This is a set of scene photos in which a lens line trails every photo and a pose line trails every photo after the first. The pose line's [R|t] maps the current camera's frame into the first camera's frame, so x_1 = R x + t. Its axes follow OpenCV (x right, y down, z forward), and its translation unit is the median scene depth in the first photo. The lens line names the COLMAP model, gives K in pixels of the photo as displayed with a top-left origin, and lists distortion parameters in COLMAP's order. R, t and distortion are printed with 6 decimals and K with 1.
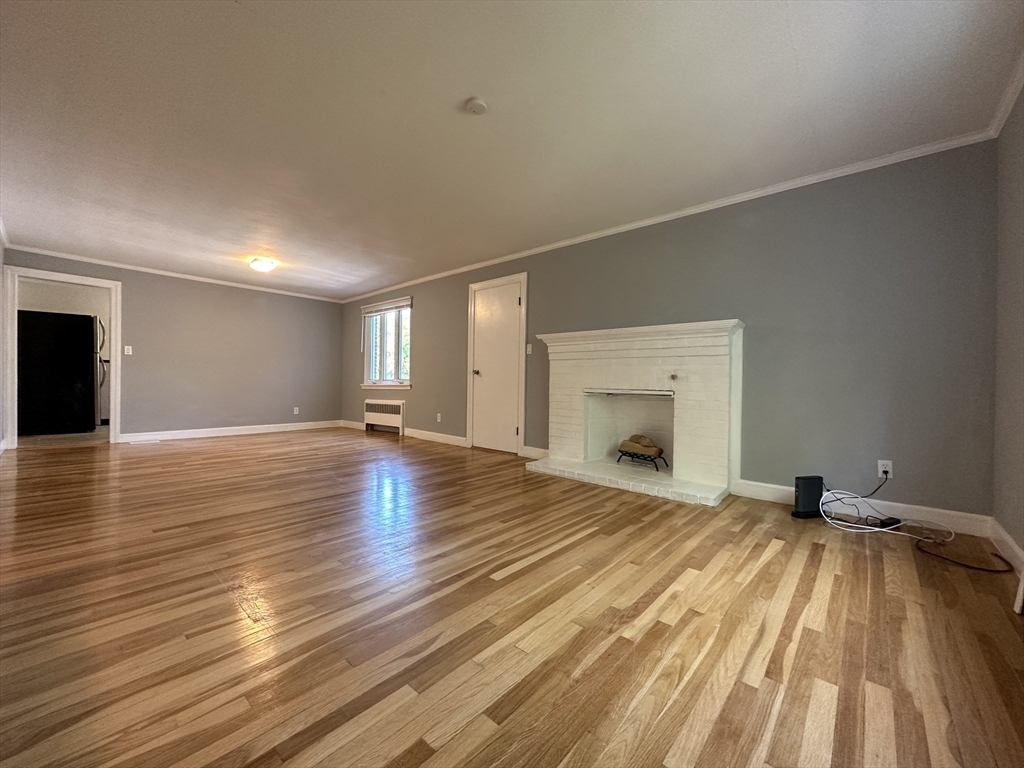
lens RADIAL K [[411.9, 0, 519.3], [0, 411.9, 387.2], [0, 0, 1]] dist [-0.005771, 0.000372]
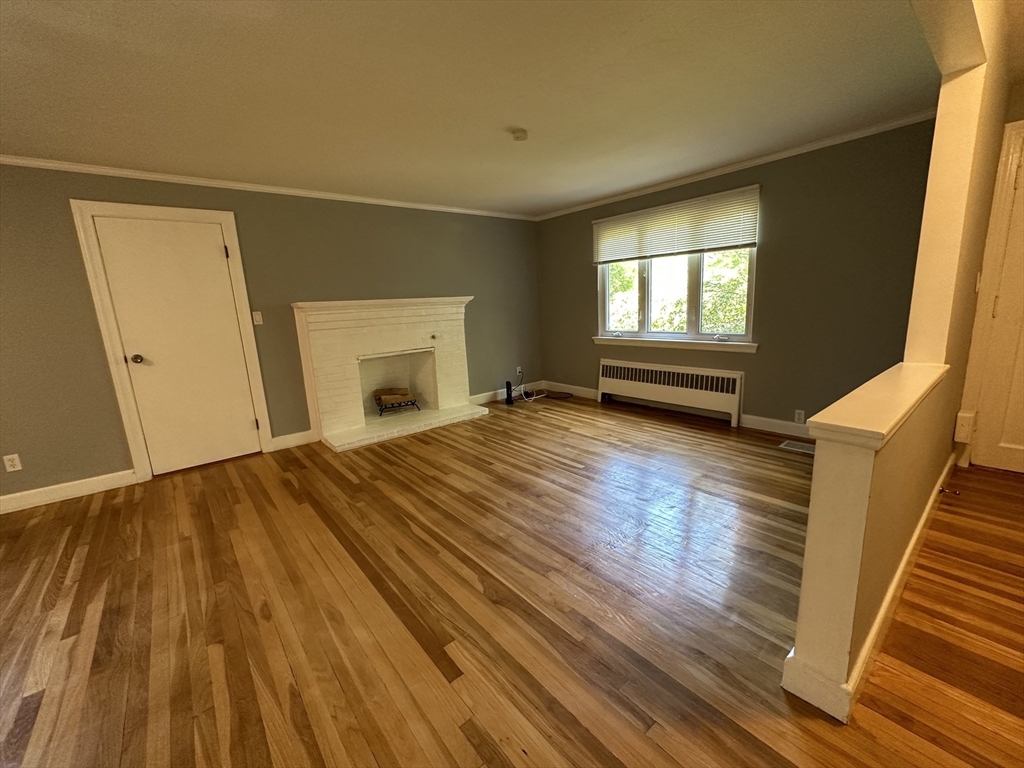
lens RADIAL K [[411.9, 0, 509.5], [0, 411.9, 387.5], [0, 0, 1]] dist [-0.005771, 0.000372]
pose [[0.157190, -0.224715, 0.961662, -0.680537], [0.060122, 0.974139, 0.217804, -0.105386], [-0.985737, 0.023580, 0.166636, 0.398478]]
